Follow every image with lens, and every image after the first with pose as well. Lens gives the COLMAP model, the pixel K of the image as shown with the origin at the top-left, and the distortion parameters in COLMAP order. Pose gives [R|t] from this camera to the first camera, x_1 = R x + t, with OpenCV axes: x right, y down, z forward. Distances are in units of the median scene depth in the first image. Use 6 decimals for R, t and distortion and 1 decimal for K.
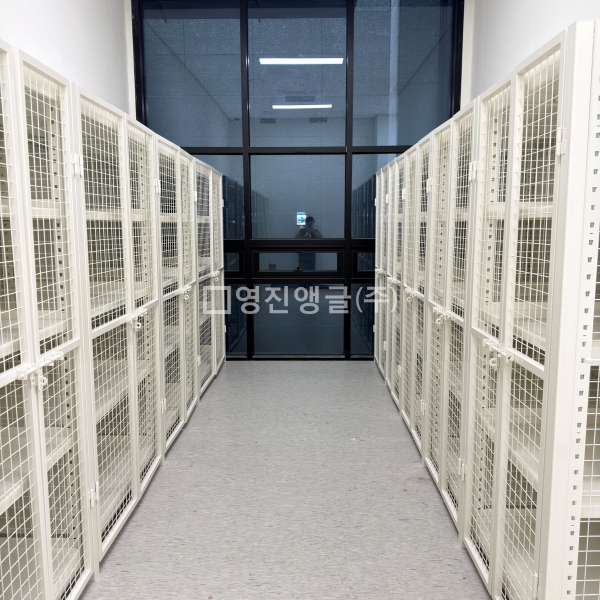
lens RADIAL K [[525.4, 0, 287.9], [0, 525.4, 299.5], [0, 0, 1]] dist [0.096721, -0.144261]
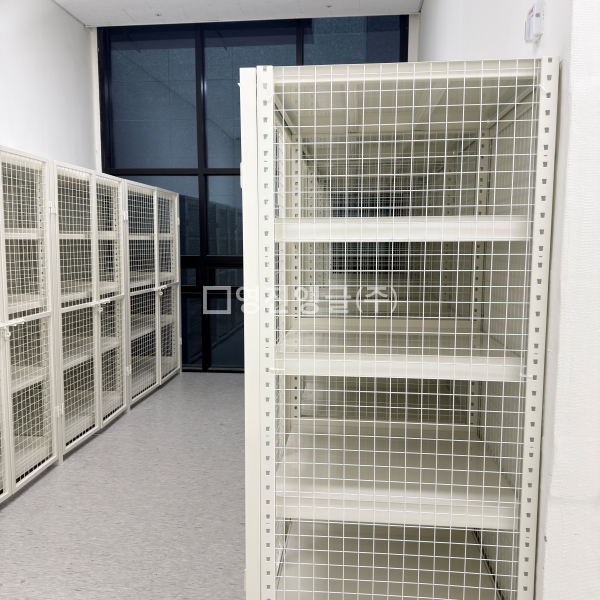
lens RADIAL K [[525.4, 0, 278.9], [0, 525.4, 300.9], [0, 0, 1]] dist [0.096721, -0.144261]
pose [[0.995401, 0.014557, -0.094688, 0.276154], [-0.017112, 0.999510, -0.026223, -0.000278], [0.094260, 0.027723, 0.995162, -0.036879]]
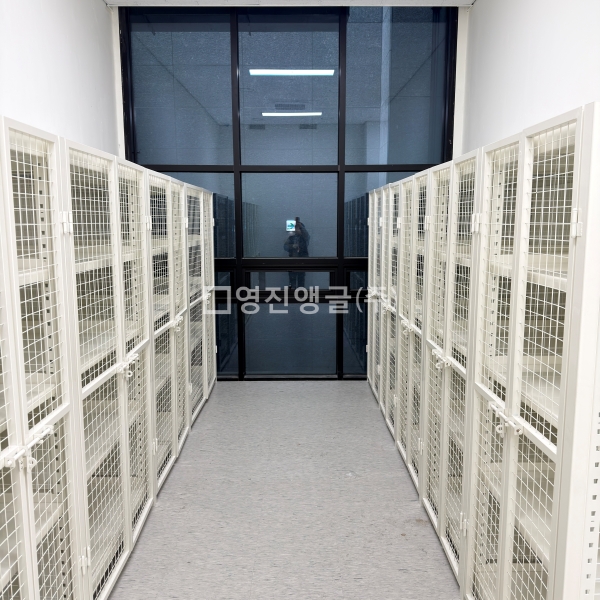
lens RADIAL K [[525.4, 0, 287.5], [0, 525.4, 303.0], [0, 0, 1]] dist [0.096721, -0.144261]
pose [[0.999763, -0.001978, 0.021665, -0.011533], [0.001764, 0.999949, 0.009932, -0.064769], [-0.021684, -0.009892, 0.999716, 0.020683]]
